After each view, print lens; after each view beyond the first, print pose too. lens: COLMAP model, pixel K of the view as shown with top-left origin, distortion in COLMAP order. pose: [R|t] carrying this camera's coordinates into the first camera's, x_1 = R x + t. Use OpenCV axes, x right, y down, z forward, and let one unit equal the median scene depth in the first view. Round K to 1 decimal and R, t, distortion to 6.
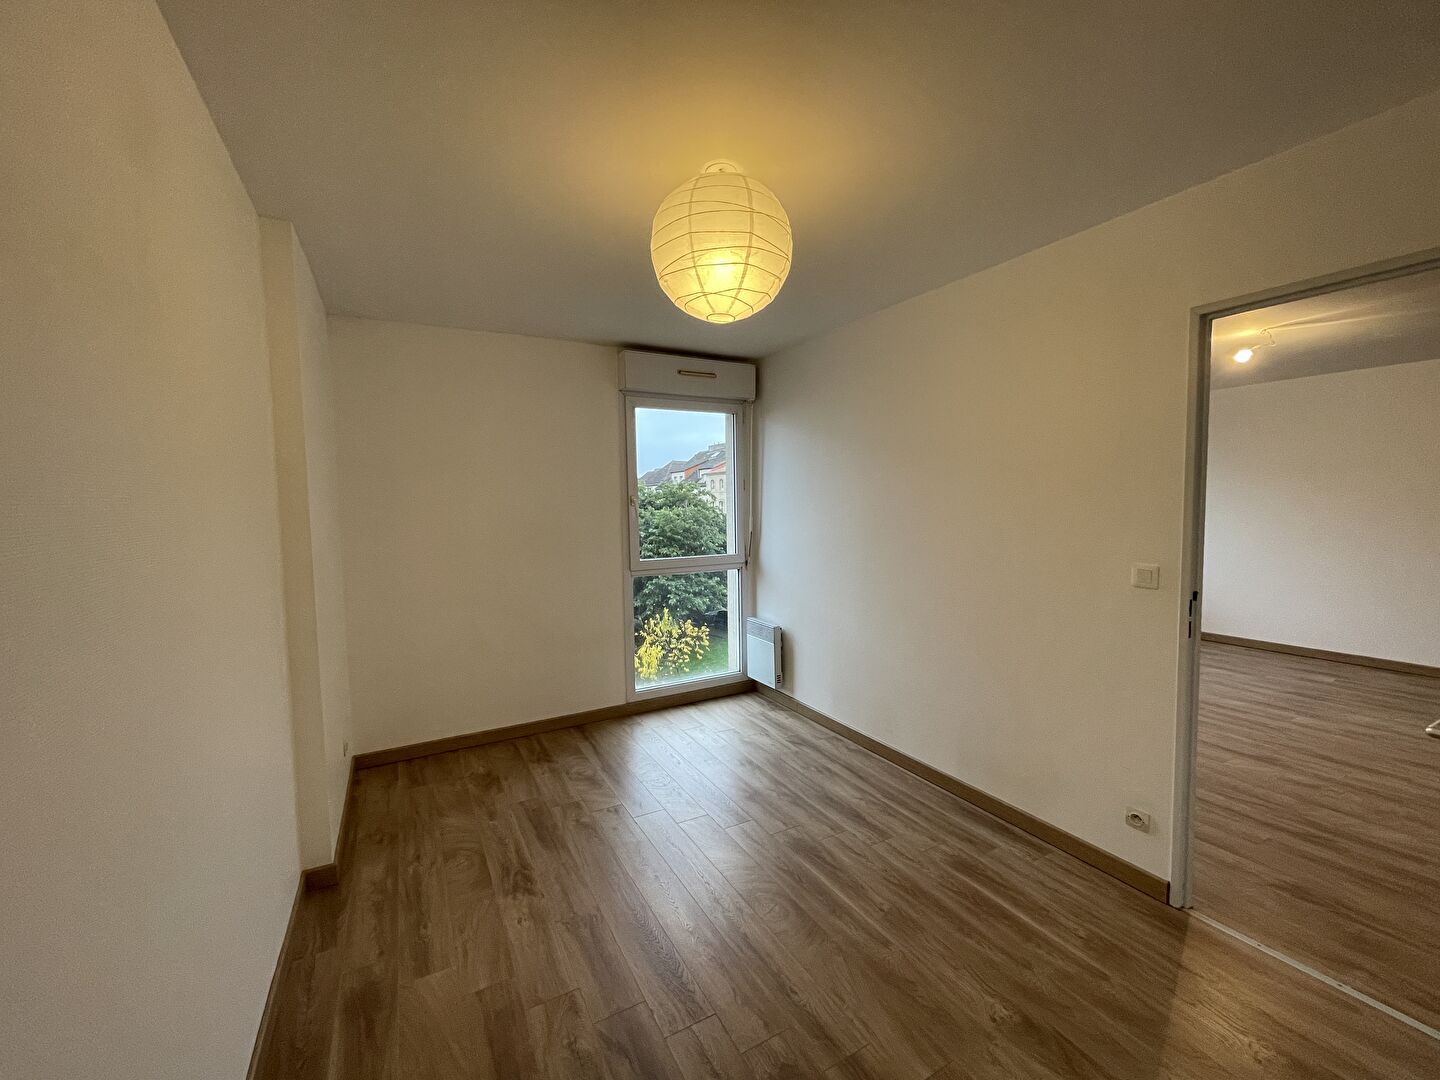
lens RADIAL K [[585.7, 0, 728.5], [0, 585.7, 538.7], [0, 0, 1]] dist [-0.000283, 0.001285]
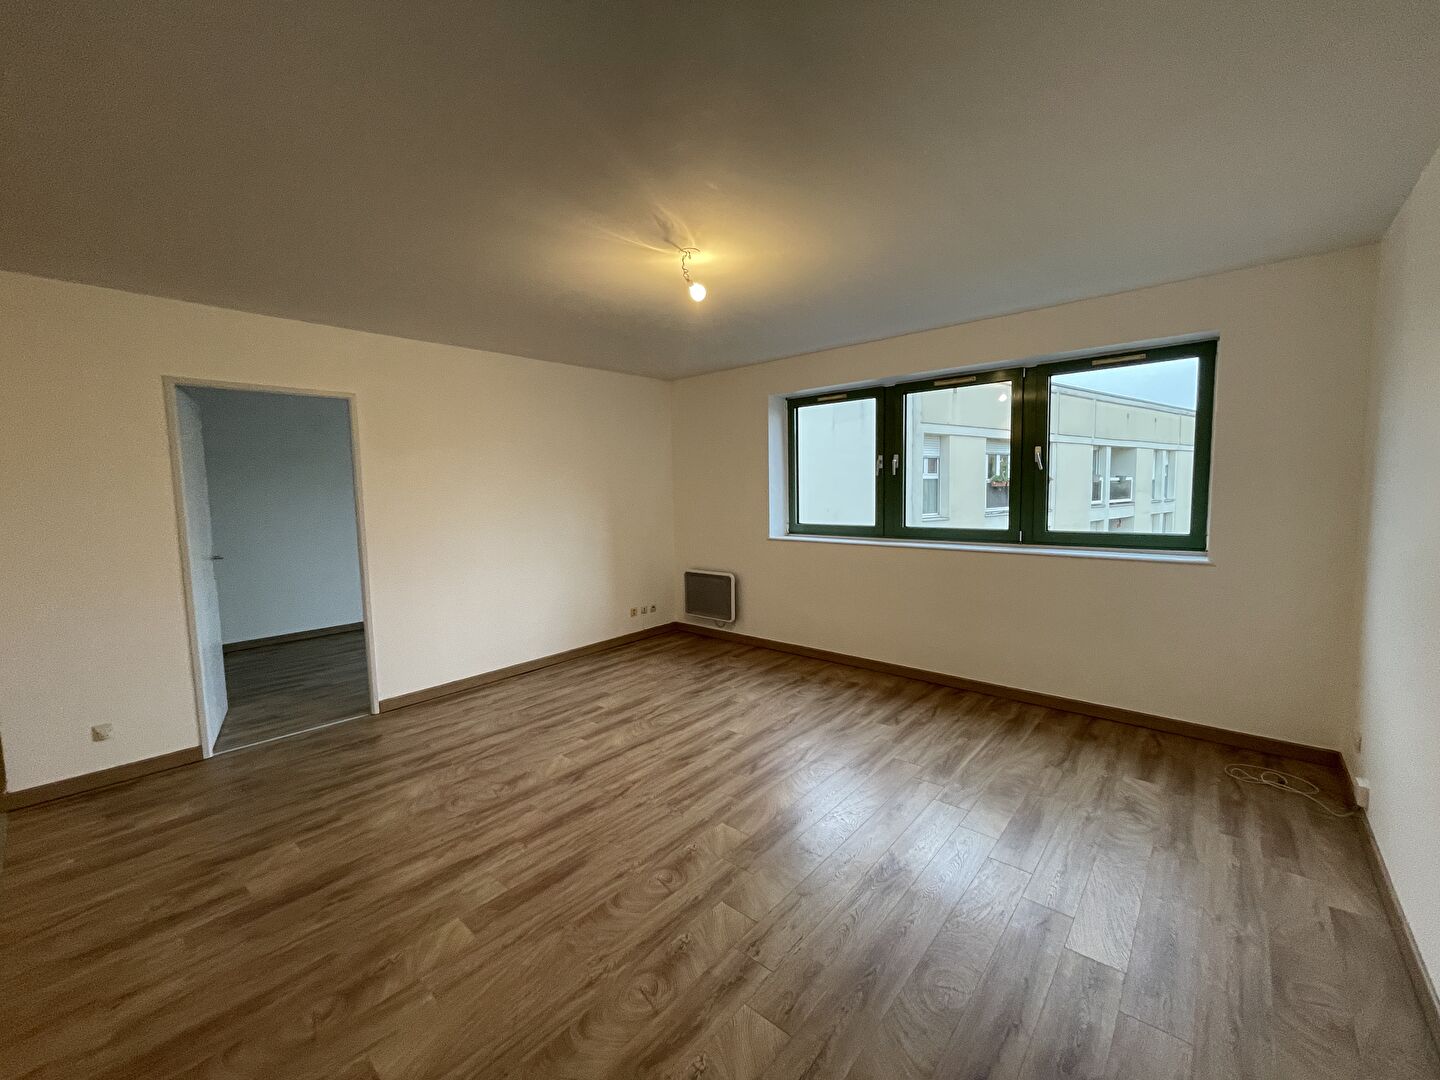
lens RADIAL K [[585.7, 0, 721.8], [0, 585.7, 541.0], [0, 0, 1]] dist [-0.000283, 0.001285]
pose [[0.337698, 0.090112, -0.936931, 0.240196], [-0.045969, 0.995798, 0.079205, -0.009181], [0.940131, 0.016323, 0.340421, 0.119232]]
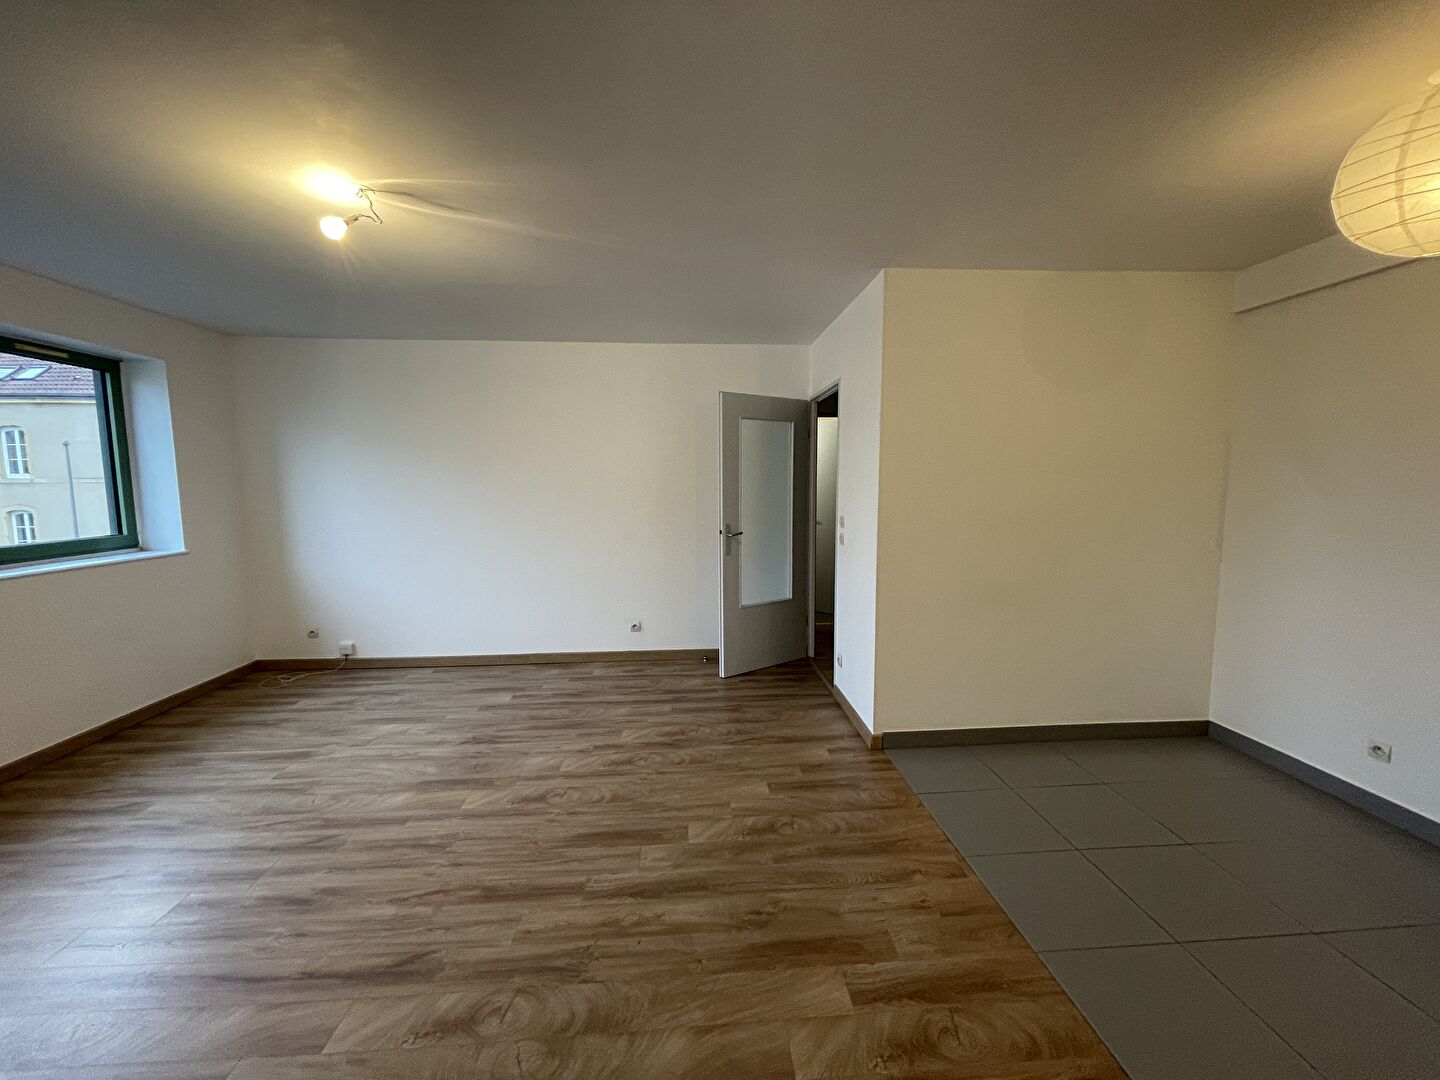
lens RADIAL K [[585.7, 0, 710.1], [0, 585.7, 541.2], [0, 0, 1]] dist [-0.000283, 0.001285]
pose [[0.443452, -0.078433, 0.892860, 0.078595], [0.056110, 0.996639, 0.059682, -0.003530], [-0.894540, 0.023633, 0.446363, 0.067029]]
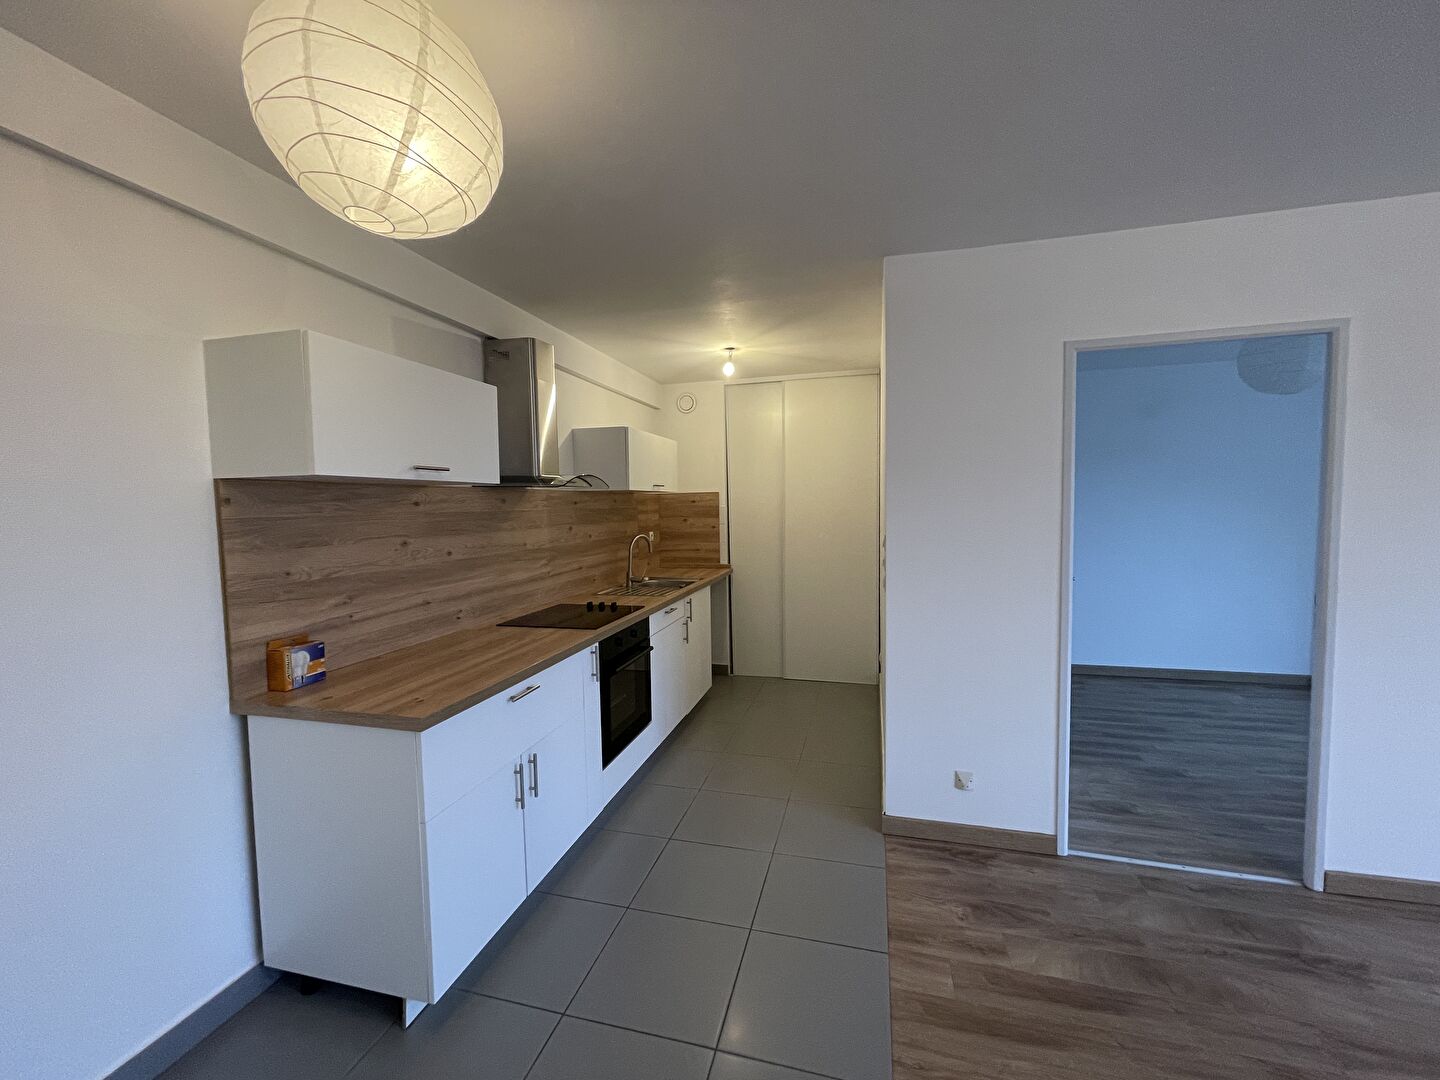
lens RADIAL K [[585.7, 0, 719.5], [0, 585.7, 541.4], [0, 0, 1]] dist [-0.000283, 0.001285]
pose [[-0.697216, 0.074113, -0.713019, 0.188734], [-0.018609, 0.992435, 0.121353, -0.007706], [0.716619, 0.097878, -0.690563, 0.078303]]
